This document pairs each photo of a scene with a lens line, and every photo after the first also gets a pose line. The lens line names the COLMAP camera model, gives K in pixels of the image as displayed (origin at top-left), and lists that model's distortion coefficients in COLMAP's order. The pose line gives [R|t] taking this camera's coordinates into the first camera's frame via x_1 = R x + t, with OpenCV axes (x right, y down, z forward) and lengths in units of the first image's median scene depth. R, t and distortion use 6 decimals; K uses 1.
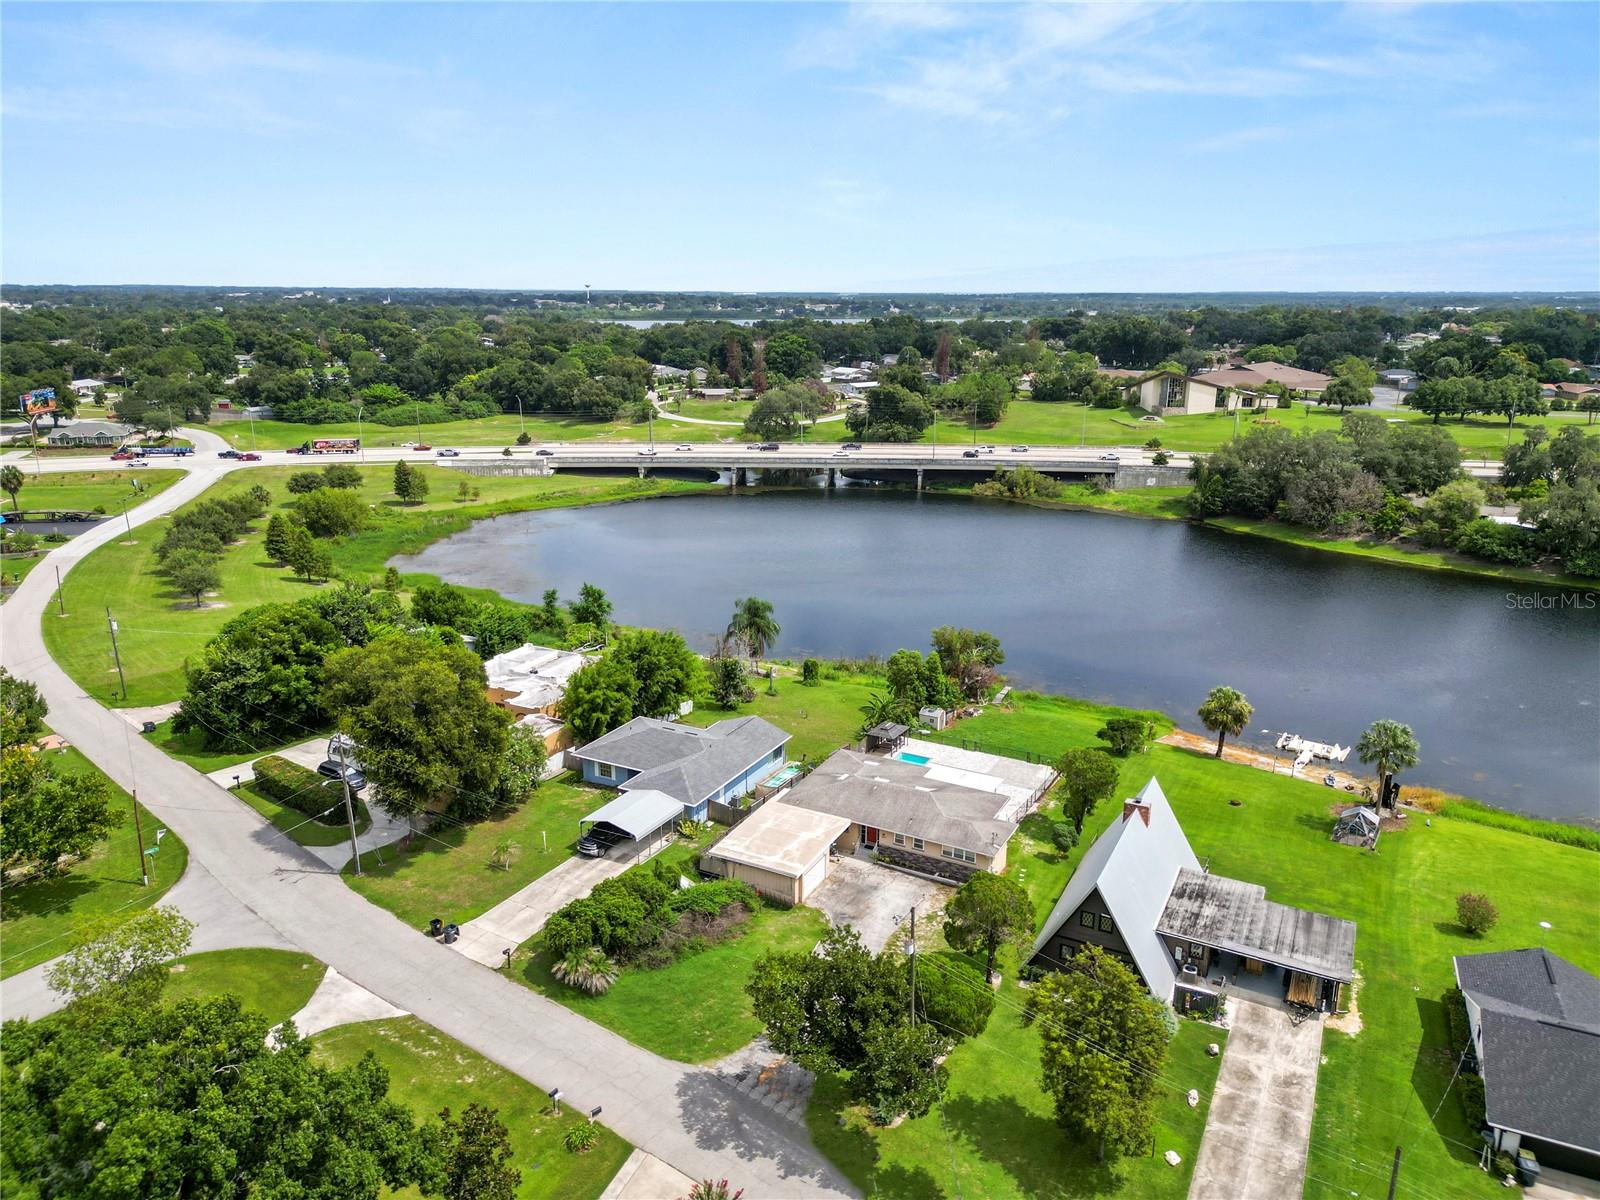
lens RADIAL K [[1118.8, 0, 799.1], [0, 1118.8, 602.6], [0, 0, 1]] dist [0.077489, -0.084535]
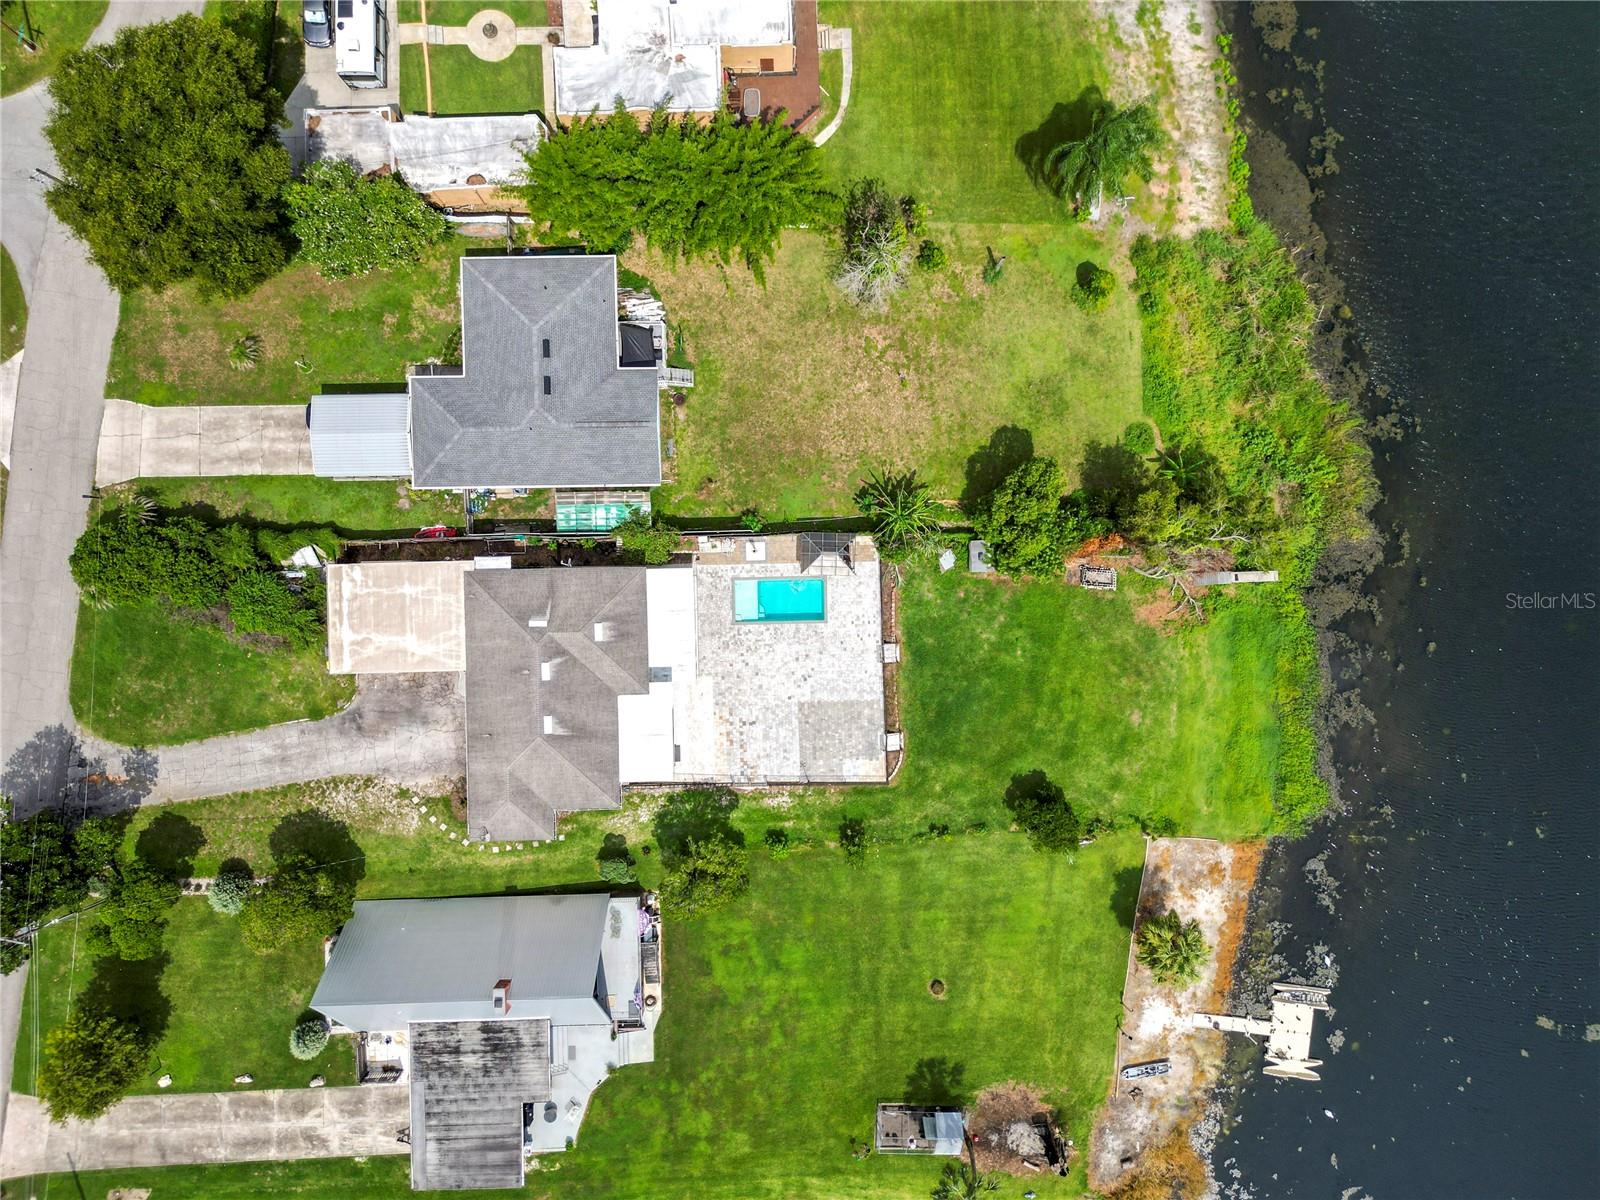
lens RADIAL K [[1118.8, 0, 799.1], [0, 1118.8, 602.6], [0, 0, 1]] dist [0.077489, -0.084535]
pose [[0.485324, 0.874278, 0.009910, 0.044238], [-0.238360, 0.121395, 0.963560, -0.269842], [0.841216, -0.470001, 0.267309, 0.380804]]
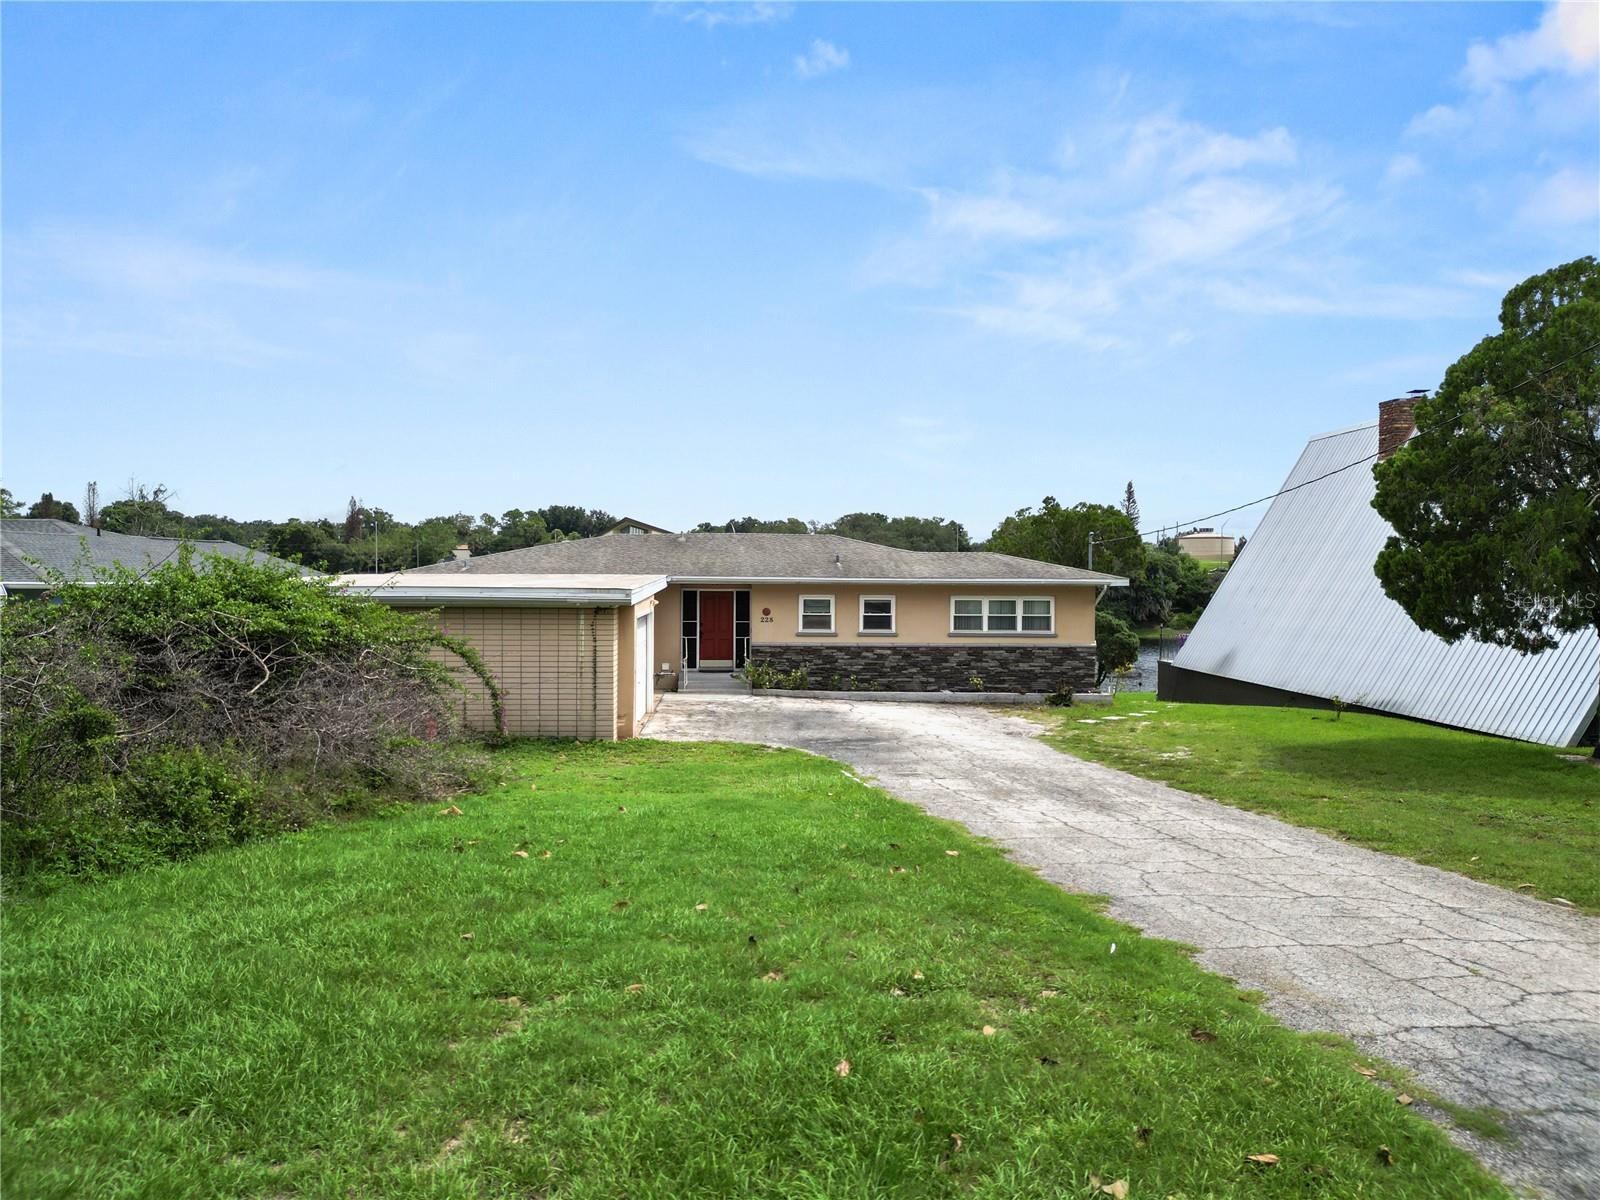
lens RADIAL K [[1116.9, 0, 799.3], [0, 1116.9, 601.9], [0, 0, 1]] dist [0.081431, -0.086624]
pose [[0.860399, -0.011023, 0.509501, -0.031217], [0.134177, 0.969392, -0.205613, 0.102508], [-0.491640, 0.245272, 0.835543, 0.271242]]
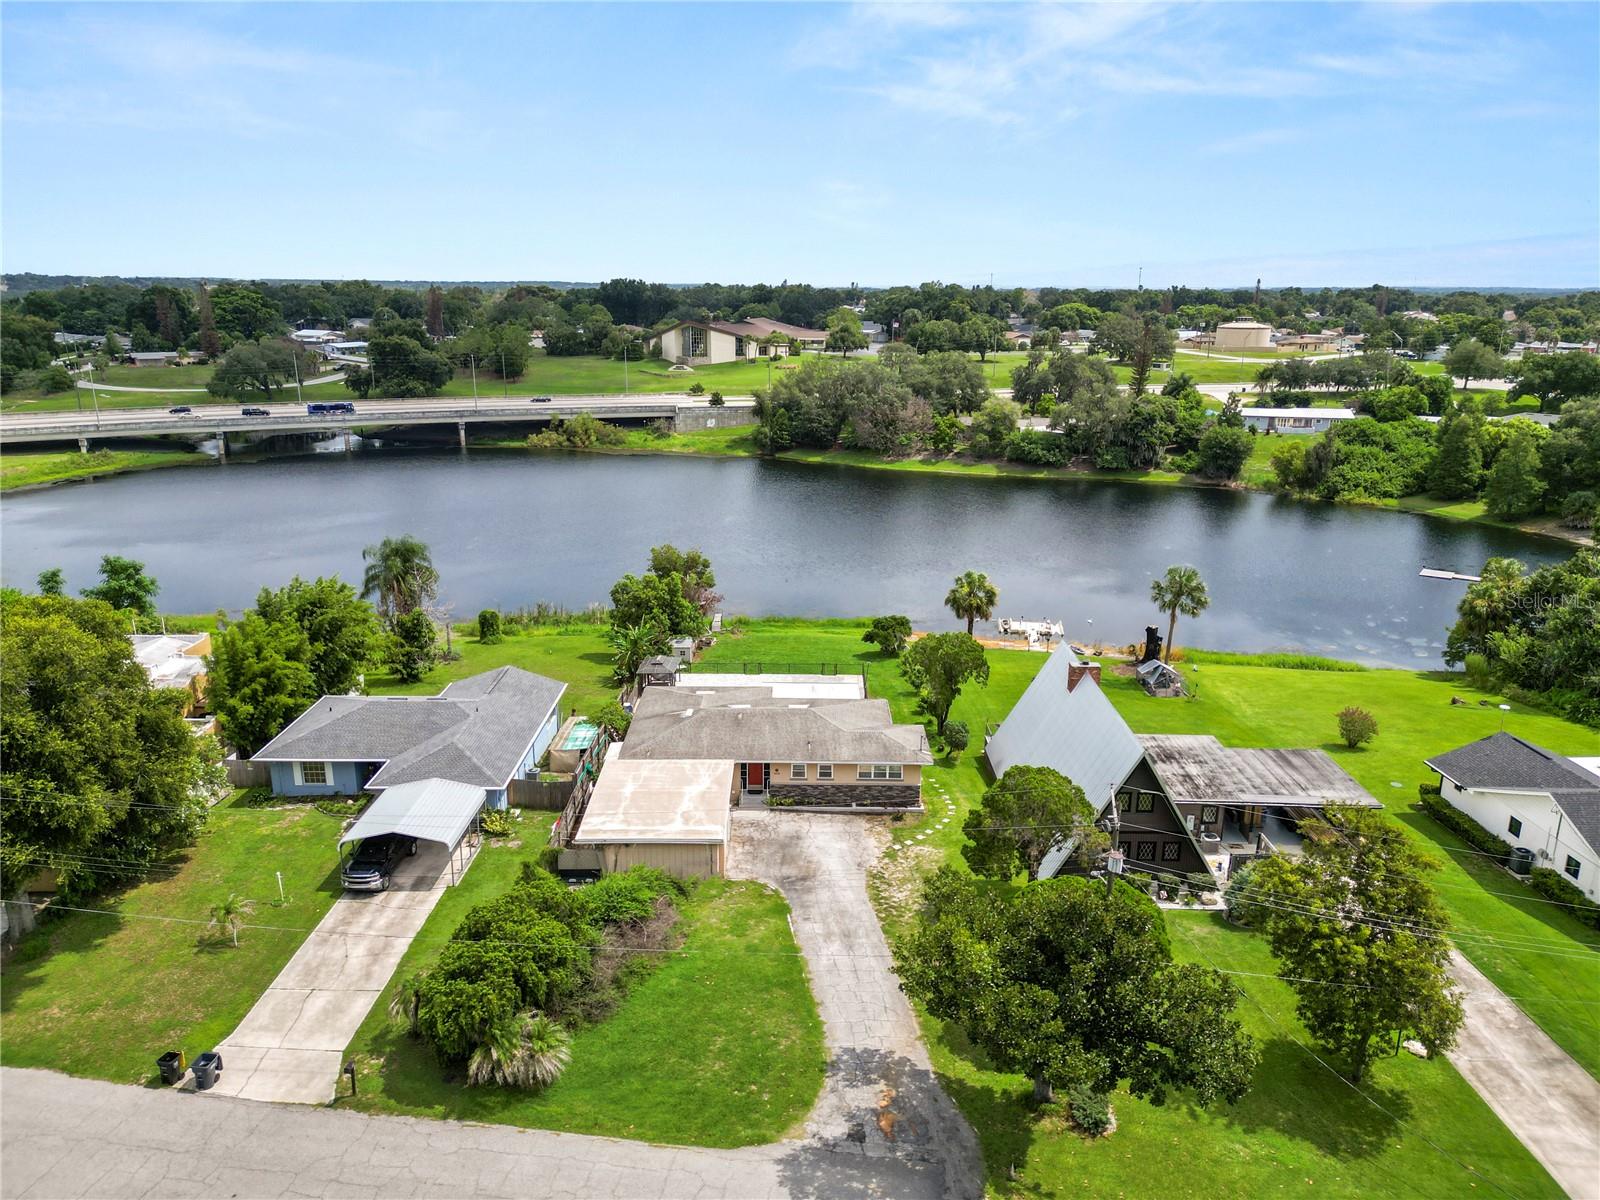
lens RADIAL K [[1116.9, 0, 799.3], [0, 1116.9, 601.9], [0, 0, 1]] dist [0.081431, -0.086624]
pose [[0.886069, -0.123294, 0.446856, -0.088176], [0.119999, 0.992128, 0.035798, 0.025829], [-0.447752, 0.021902, 0.893890, 0.118783]]
